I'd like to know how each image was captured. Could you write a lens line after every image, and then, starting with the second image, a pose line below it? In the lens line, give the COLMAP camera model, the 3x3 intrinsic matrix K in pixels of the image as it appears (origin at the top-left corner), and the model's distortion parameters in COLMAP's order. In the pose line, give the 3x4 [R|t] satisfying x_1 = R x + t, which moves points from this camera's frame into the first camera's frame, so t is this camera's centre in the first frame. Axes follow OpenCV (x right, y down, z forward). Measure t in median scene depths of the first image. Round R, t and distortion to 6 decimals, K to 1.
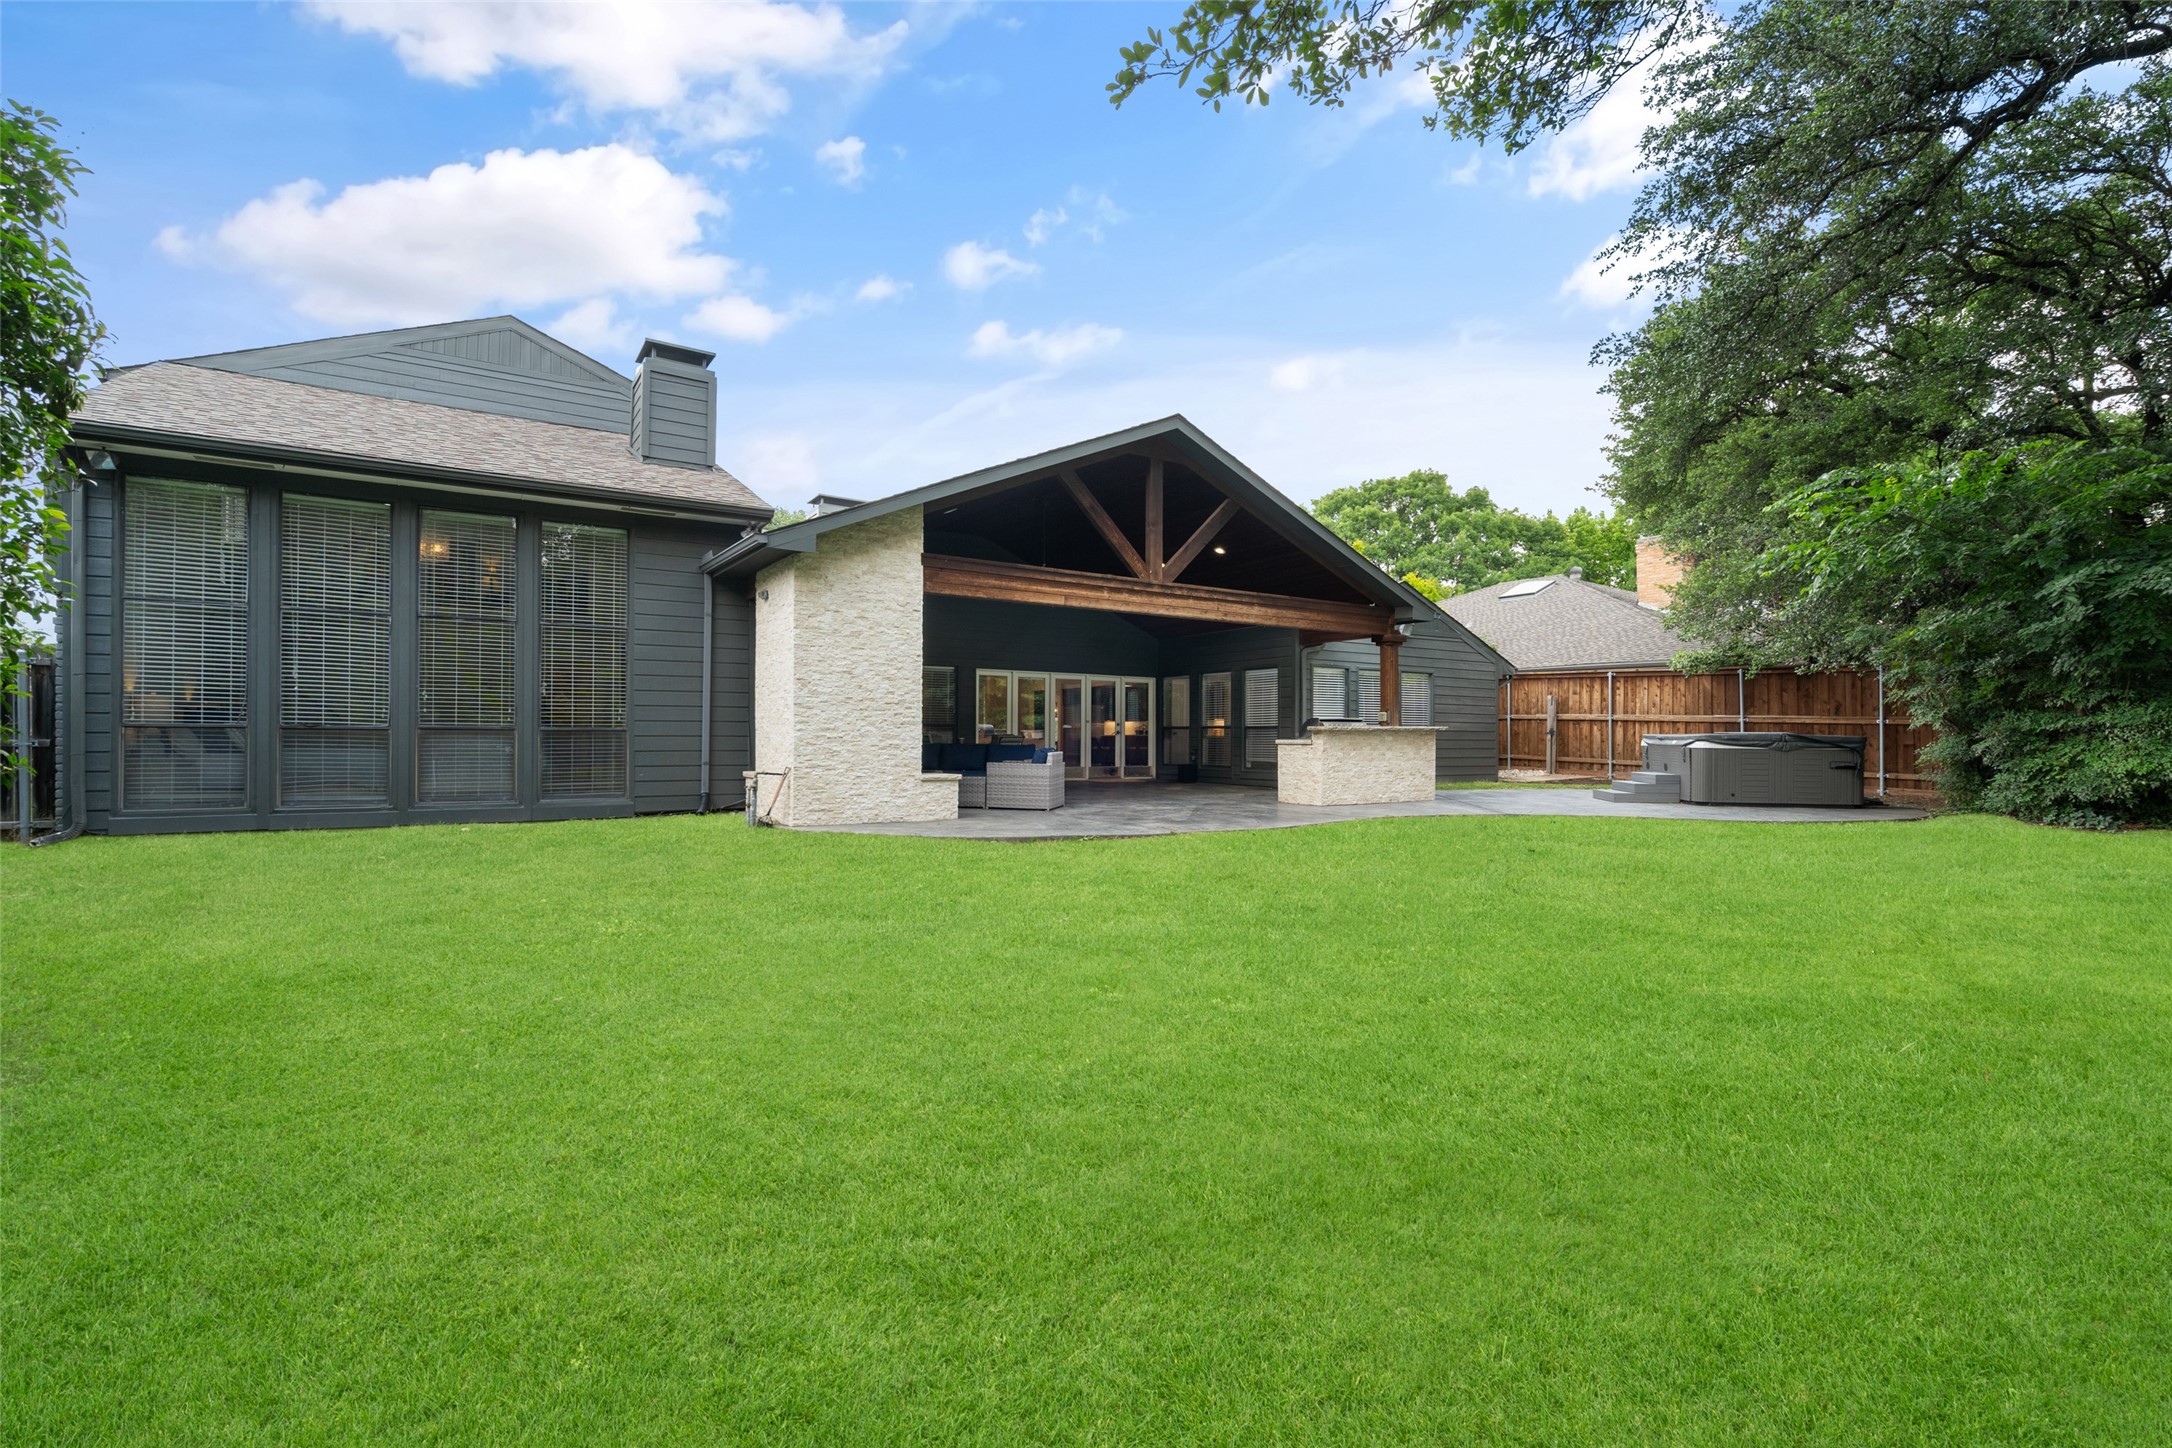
lens RADIAL K [[993.8, 0, 1091.3], [0, 993.8, 730.2], [0, 0, 1]] dist [0.004232, 0.000724]
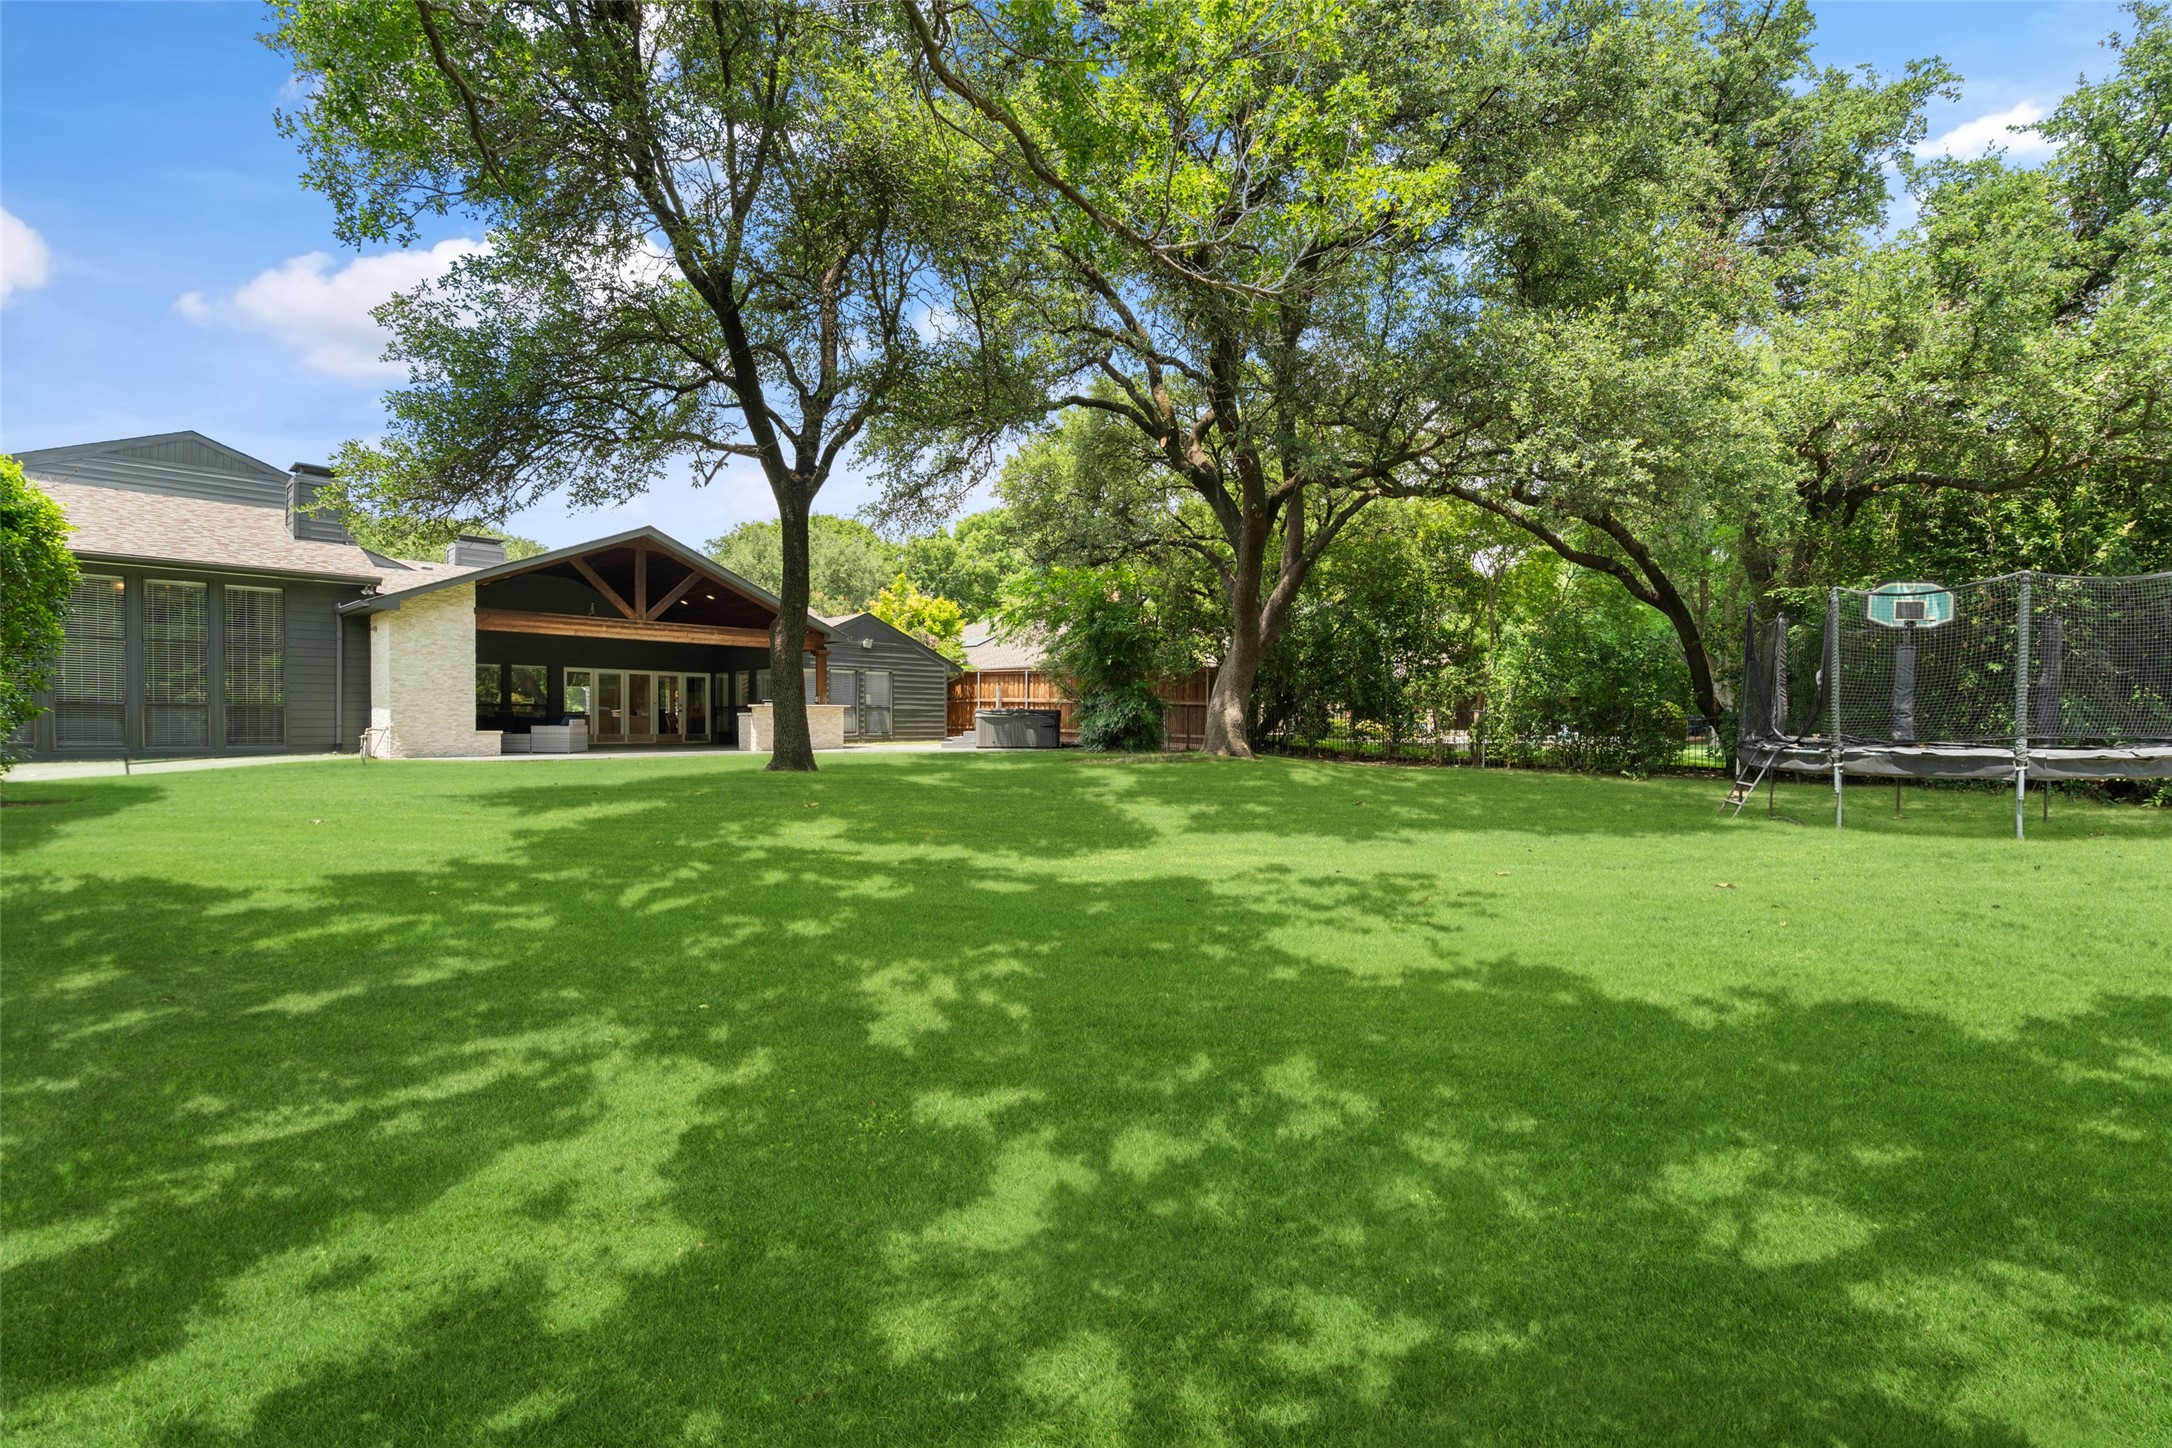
lens RADIAL K [[993.8, 0, 1091.3], [0, 993.8, 730.2], [0, 0, 1]] dist [0.004232, 0.000724]
pose [[0.972960, -0.007386, 0.230856, 0.400327], [0.004055, 0.999881, 0.014899, 0.016784], [-0.230938, -0.013560, 0.972874, -0.811996]]
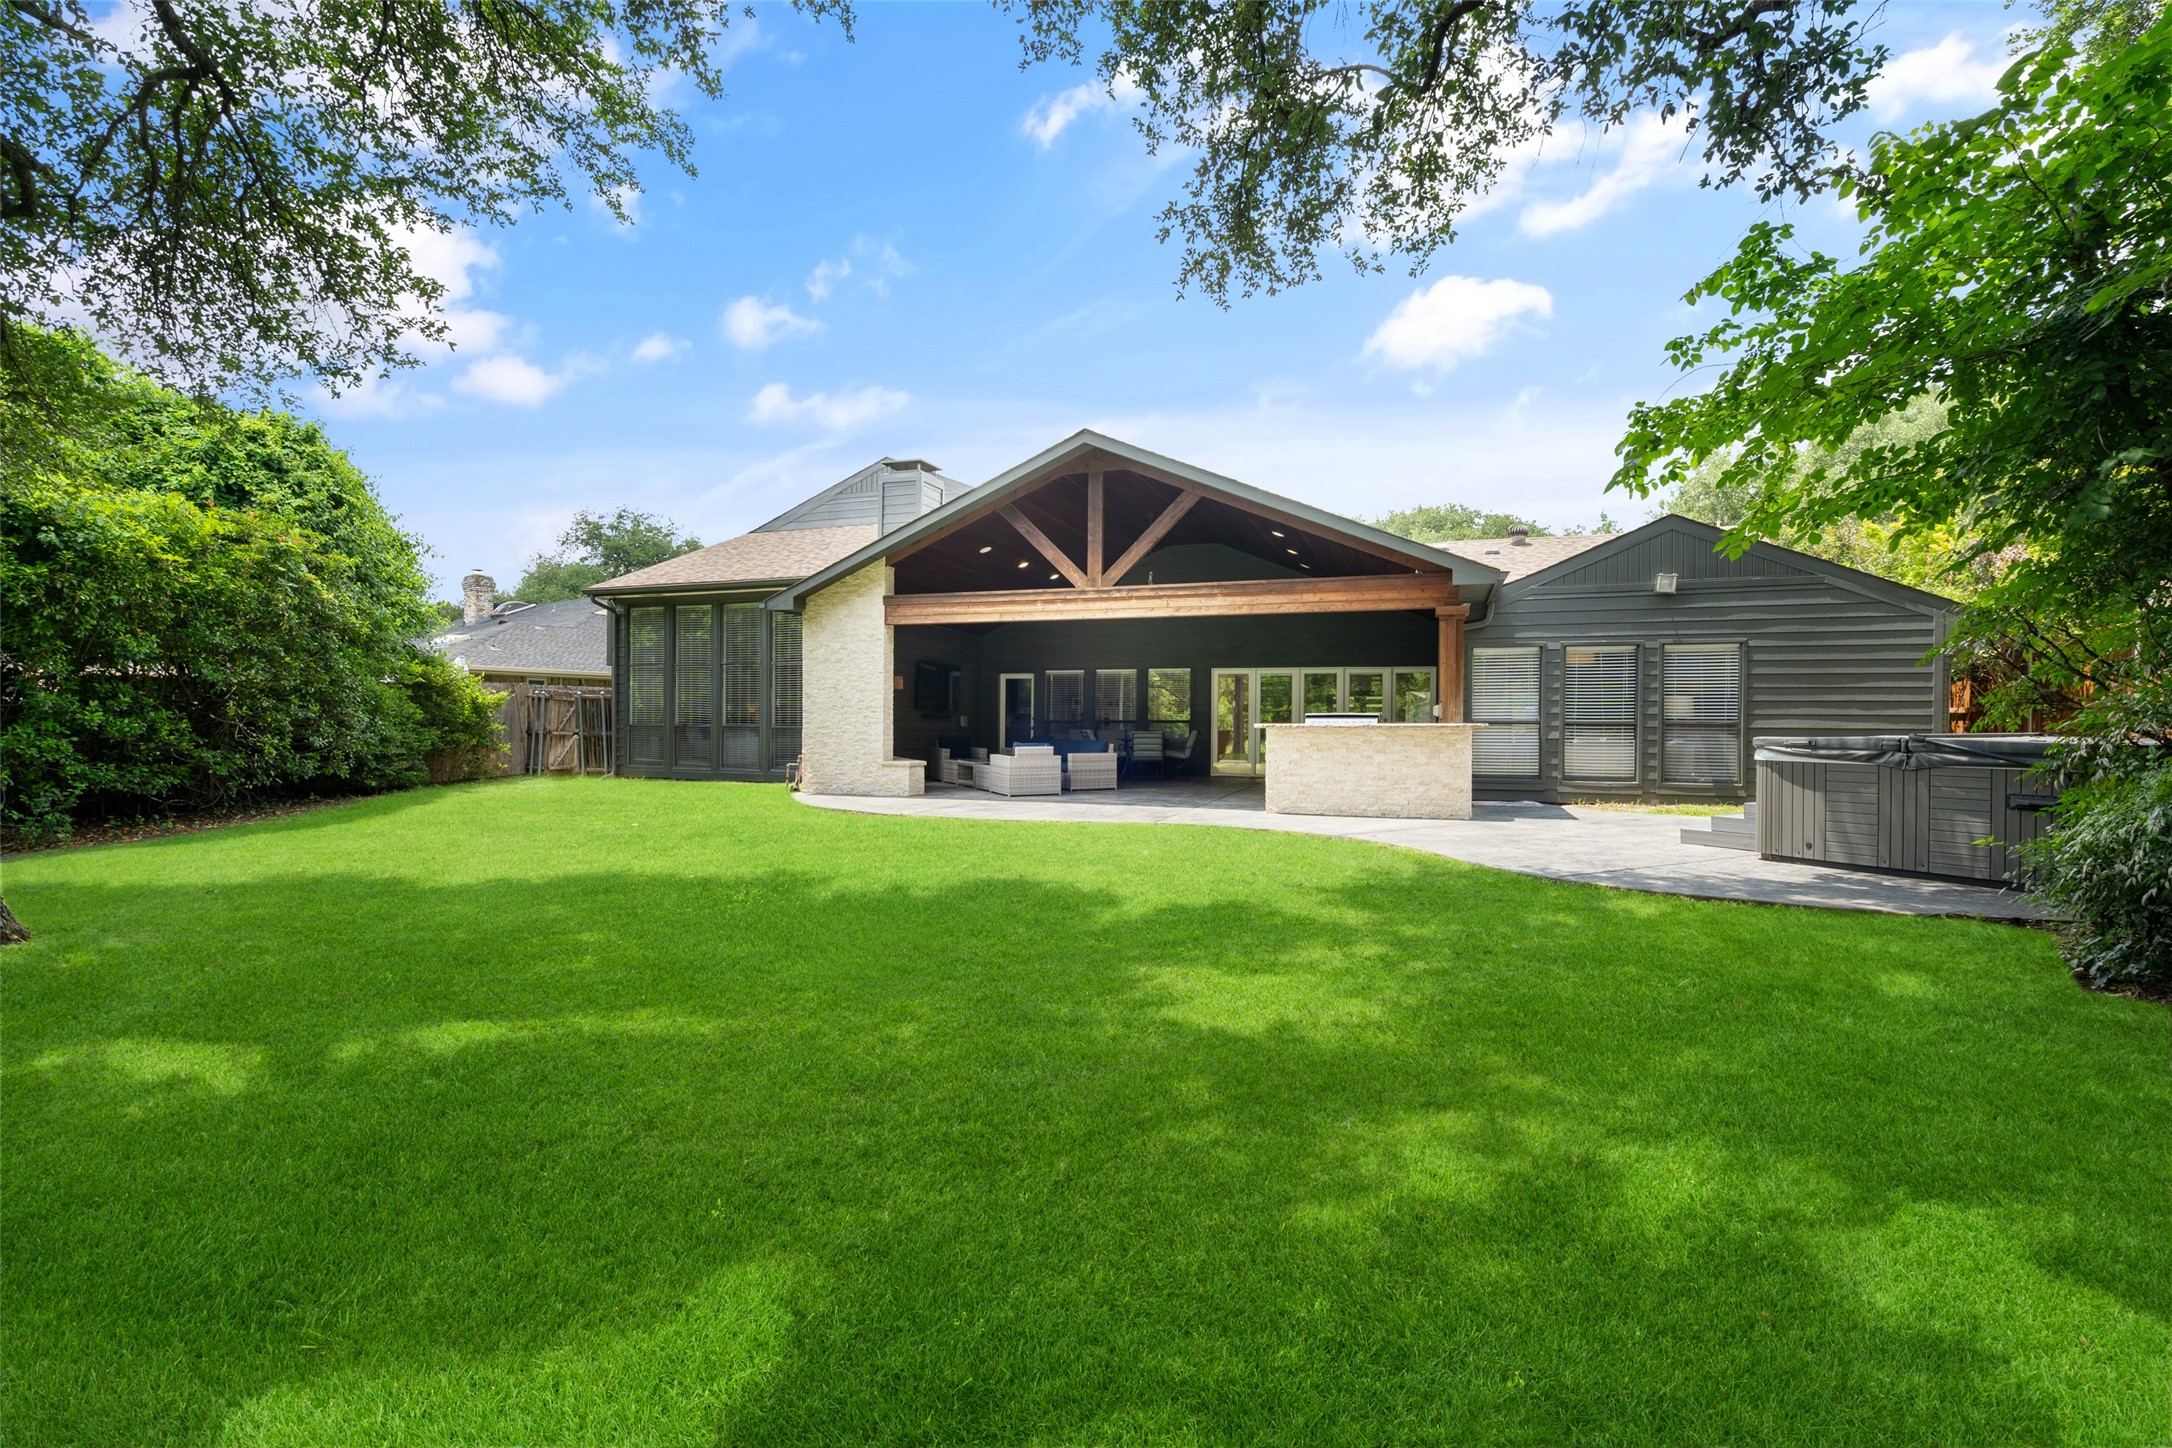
lens RADIAL K [[993.8, 0, 1091.3], [0, 993.8, 730.2], [0, 0, 1]] dist [0.004232, 0.000724]
pose [[0.586316, 0.003805, -0.810073, 0.867456], [0.001405, 0.999983, 0.005714, -0.003426], [0.810081, -0.004489, 0.586301, 0.351287]]
